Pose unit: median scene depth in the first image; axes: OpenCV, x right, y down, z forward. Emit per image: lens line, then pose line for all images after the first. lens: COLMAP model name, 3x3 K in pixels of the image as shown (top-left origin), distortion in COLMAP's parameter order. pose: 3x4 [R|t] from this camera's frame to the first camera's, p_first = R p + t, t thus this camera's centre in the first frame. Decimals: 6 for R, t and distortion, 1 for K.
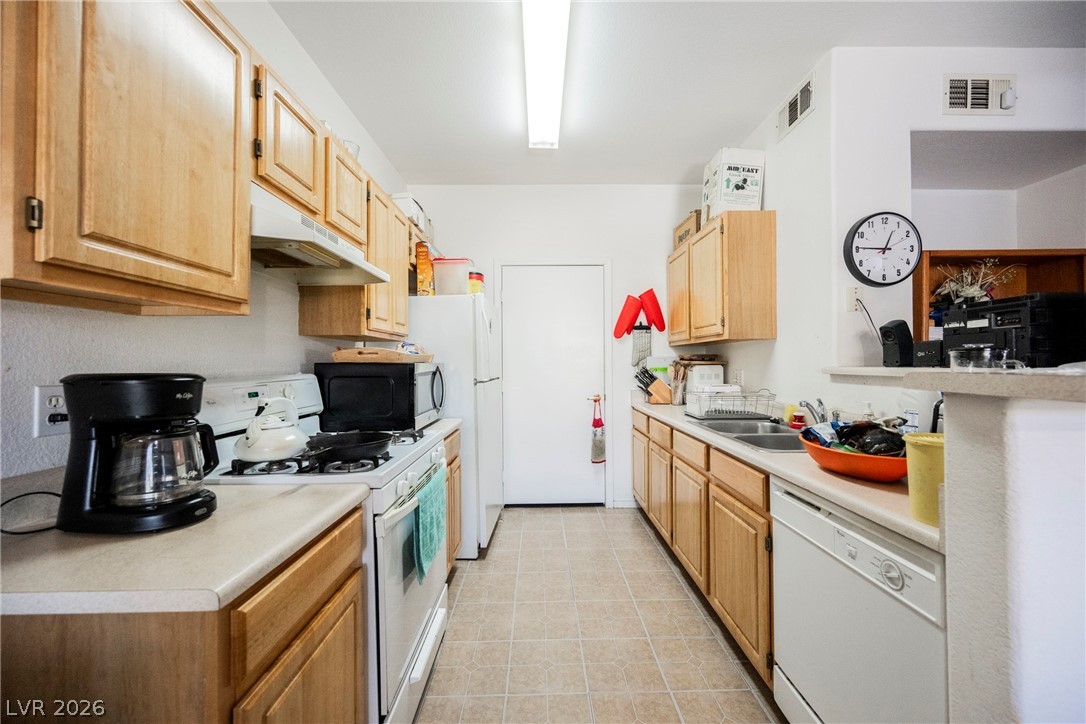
lens RADIAL K [[432.0, 0, 542.1], [0, 432.0, 357.8], [0, 0, 1]] dist [0.000698, -0.000795]
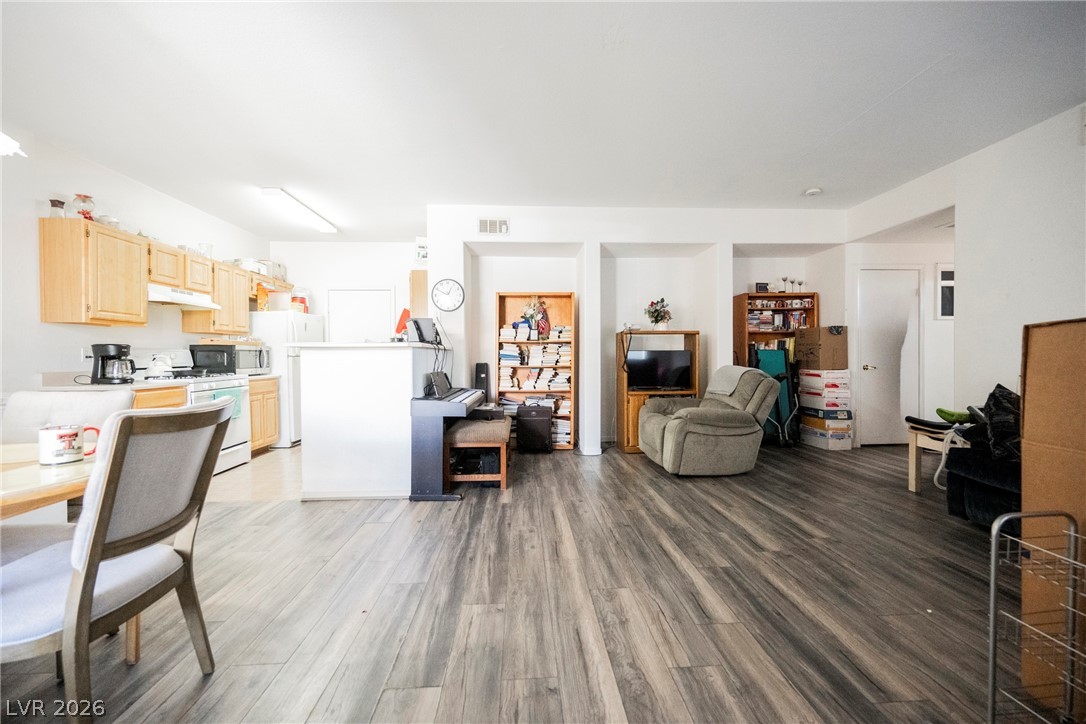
lens RADIAL K [[432.0, 0, 542.7], [0, 432.0, 357.3], [0, 0, 1]] dist [0.000698, -0.000795]
pose [[0.998185, -0.005852, 0.059935, 1.862600], [0.004961, 0.999875, 0.015008, 0.082041], [-0.060015, -0.014684, 0.998089, -2.147522]]
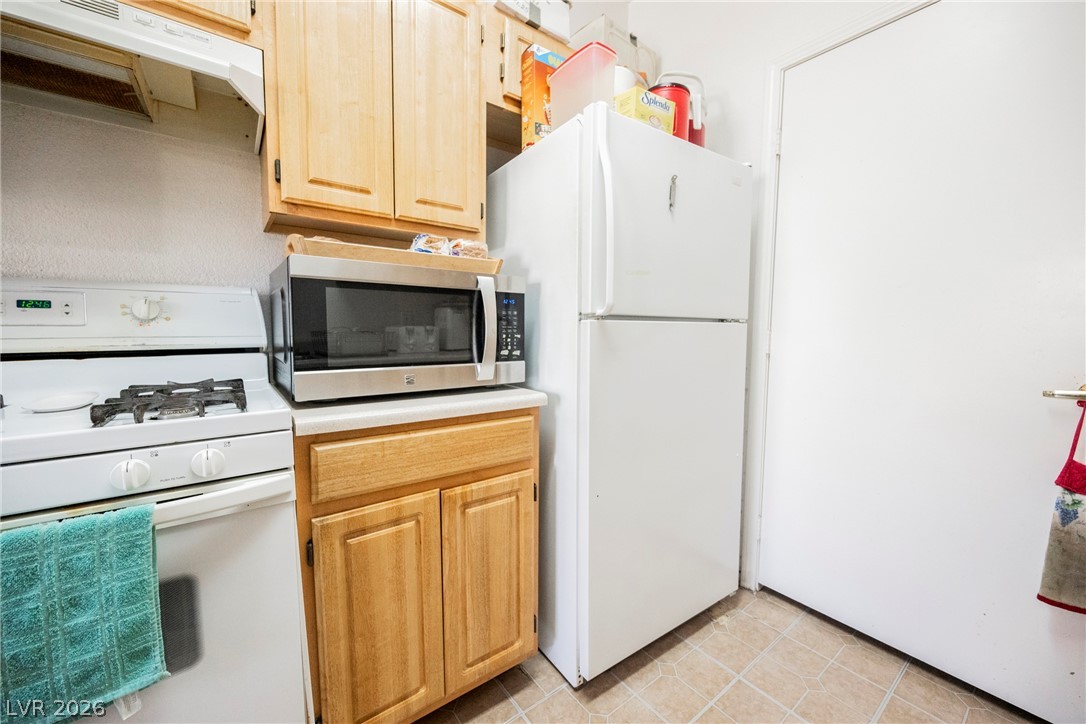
lens RADIAL K [[432.0, 0, 544.4], [0, 432.0, 365.7], [0, 0, 1]] dist [0.000698, -0.000795]
pose [[0.601286, 0.082735, -0.794739, 0.383959], [-0.005117, 0.995003, 0.099711, 0.130567], [0.799018, -0.055888, 0.598705, 1.529457]]
